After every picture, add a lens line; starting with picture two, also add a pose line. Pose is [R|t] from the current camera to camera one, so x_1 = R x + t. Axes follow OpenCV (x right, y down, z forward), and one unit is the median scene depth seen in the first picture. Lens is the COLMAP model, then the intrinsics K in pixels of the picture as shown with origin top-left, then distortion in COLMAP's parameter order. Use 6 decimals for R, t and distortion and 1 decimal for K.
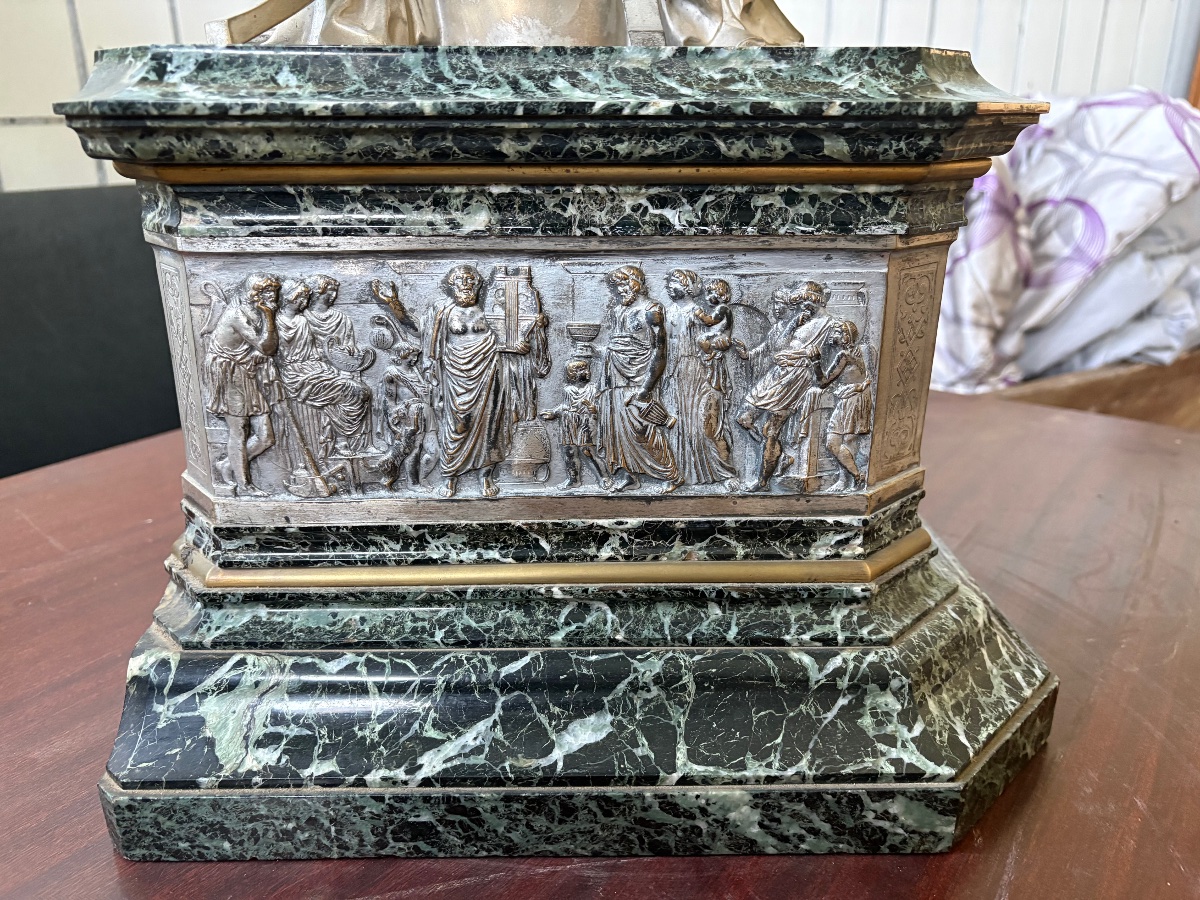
lens RADIAL K [[933.6, 0, 597.1], [0, 933.6, 450.4], [0, 0, 1]] dist [0.025018, -0.030680]
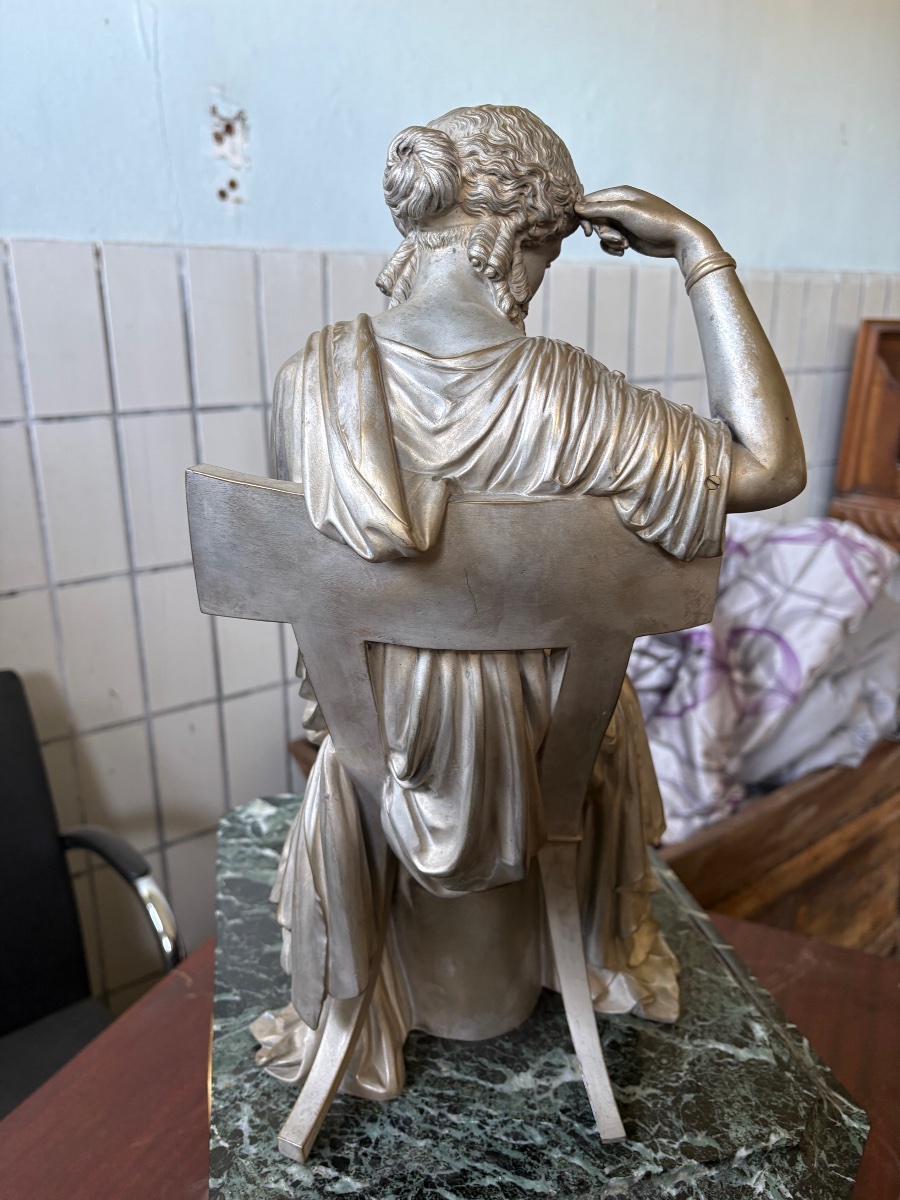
lens RADIAL K [[933.6, 0, 452.8], [0, 933.6, 600.7], [0, 0, 1]] dist [0.025018, -0.030680]
pose [[0.983676, -0.046565, 0.173817, -0.090902], [0.057352, 0.996693, -0.057558, -0.272906], [-0.170562, 0.066587, 0.983095, -0.092594]]
